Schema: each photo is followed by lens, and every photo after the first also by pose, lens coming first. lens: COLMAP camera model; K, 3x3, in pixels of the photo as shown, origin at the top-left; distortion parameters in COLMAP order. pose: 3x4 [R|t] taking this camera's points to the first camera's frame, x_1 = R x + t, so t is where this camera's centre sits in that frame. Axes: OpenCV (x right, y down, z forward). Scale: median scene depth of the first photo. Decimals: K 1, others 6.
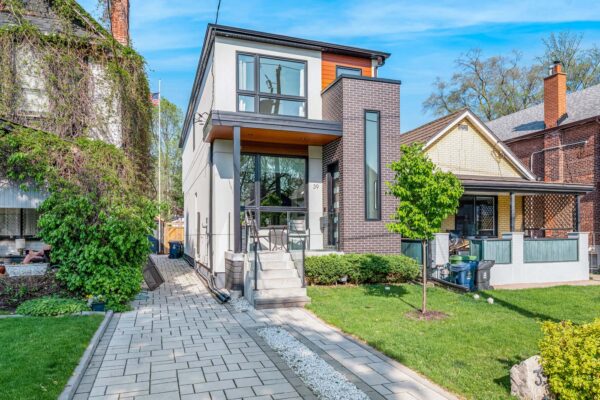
lens RADIAL K [[417.7, 0, 300.2], [0, 417.7, 199.2], [0, 0, 1]] dist [0.003652, 0.003962]
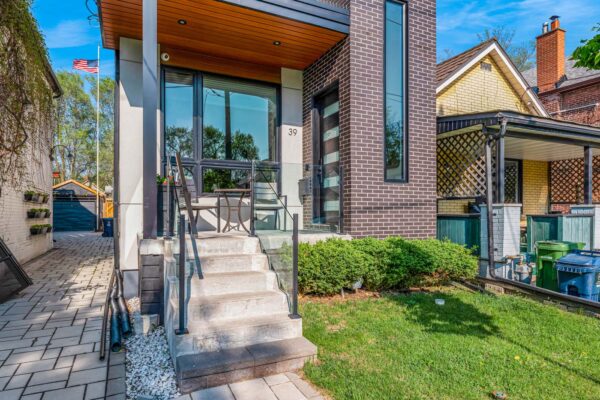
lens RADIAL K [[353.5, 0, 315.1], [0, 353.5, 211.9], [0, 0, 1]] dist [0.000998, 0.000657]
pose [[0.981251, 0.008670, 0.192541, -0.034580], [-0.024270, 0.996594, 0.078811, 0.051952], [-0.191202, -0.082006, 0.978119, 0.484701]]
